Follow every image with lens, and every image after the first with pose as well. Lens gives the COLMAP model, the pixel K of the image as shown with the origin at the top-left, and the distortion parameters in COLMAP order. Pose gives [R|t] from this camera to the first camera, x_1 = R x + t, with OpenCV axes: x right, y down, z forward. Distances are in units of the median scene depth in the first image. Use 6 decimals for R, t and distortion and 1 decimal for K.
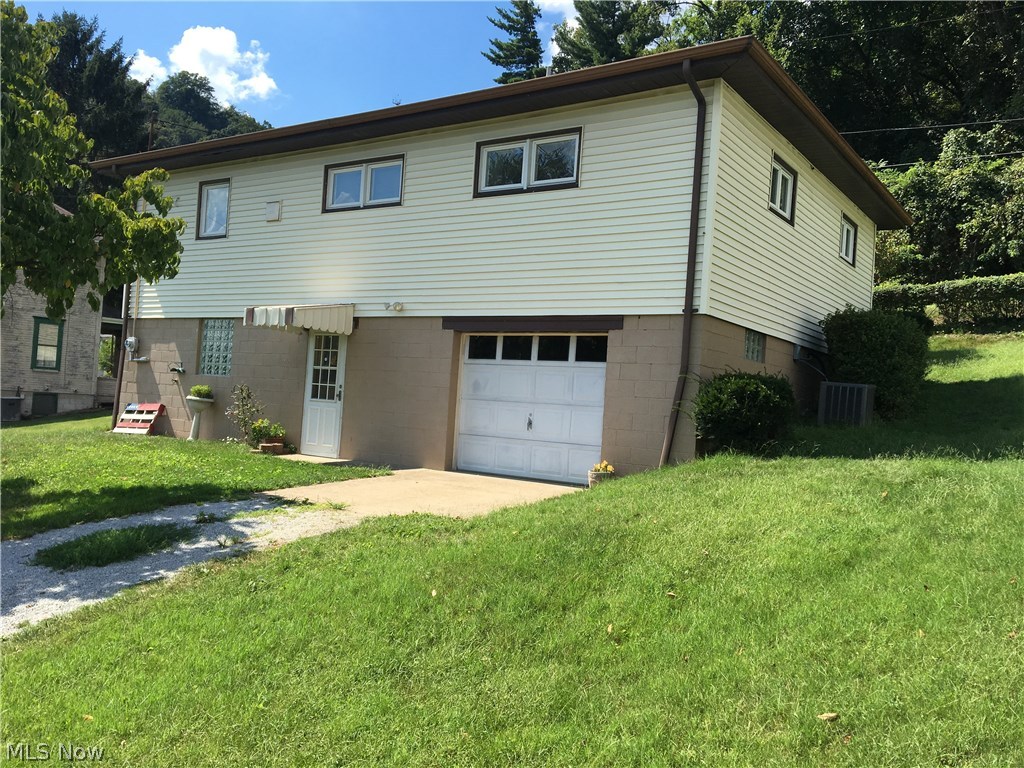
lens RADIAL K [[867.5, 0, 508.7], [0, 867.5, 386.8], [0, 0, 1]] dist [0.084529, -0.101275]
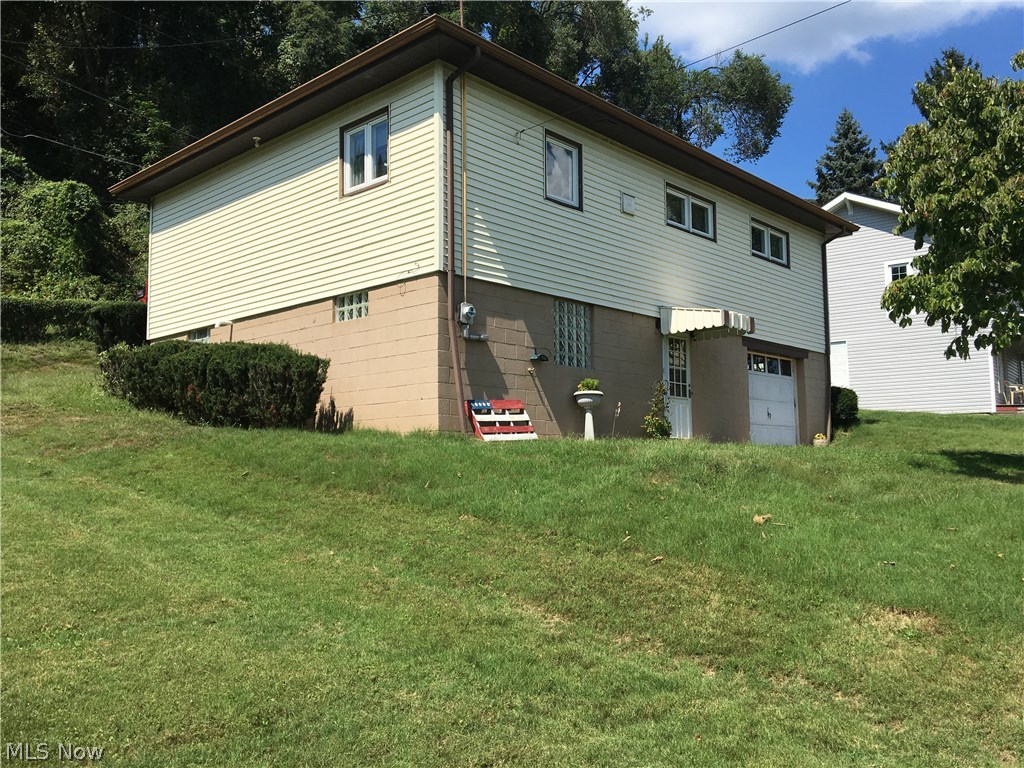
lens RADIAL K [[867.5, 0, 512.8], [0, 867.5, 380.9], [0, 0, 1]] dist [0.084529, -0.101275]
pose [[0.146308, 0.038066, 0.988506, -1.440056], [-0.001349, 0.999266, -0.038281, 0.040080], [-0.989238, 0.004268, 0.146252, 1.139047]]
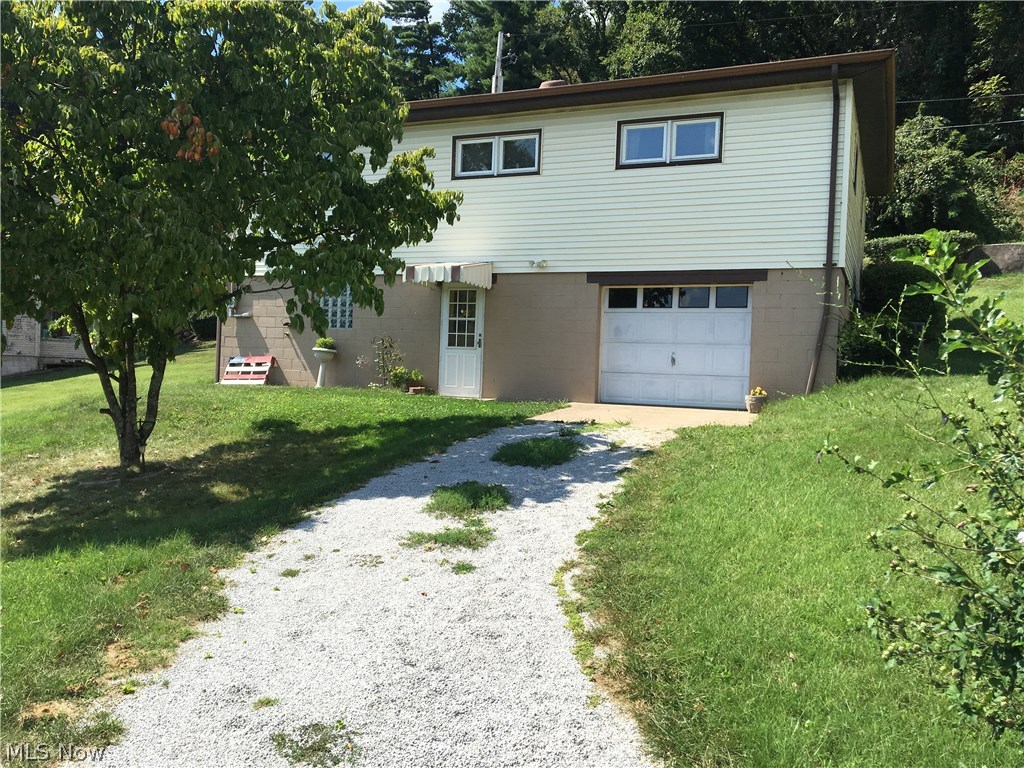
lens RADIAL K [[867.5, 0, 511.4], [0, 867.5, 385.0], [0, 0, 1]] dist [0.084529, -0.101275]
pose [[0.981225, -0.032169, 0.190166, -0.397639], [0.022859, 0.998440, 0.050949, 0.008630], [-0.191508, -0.045645, 0.980429, -0.129765]]
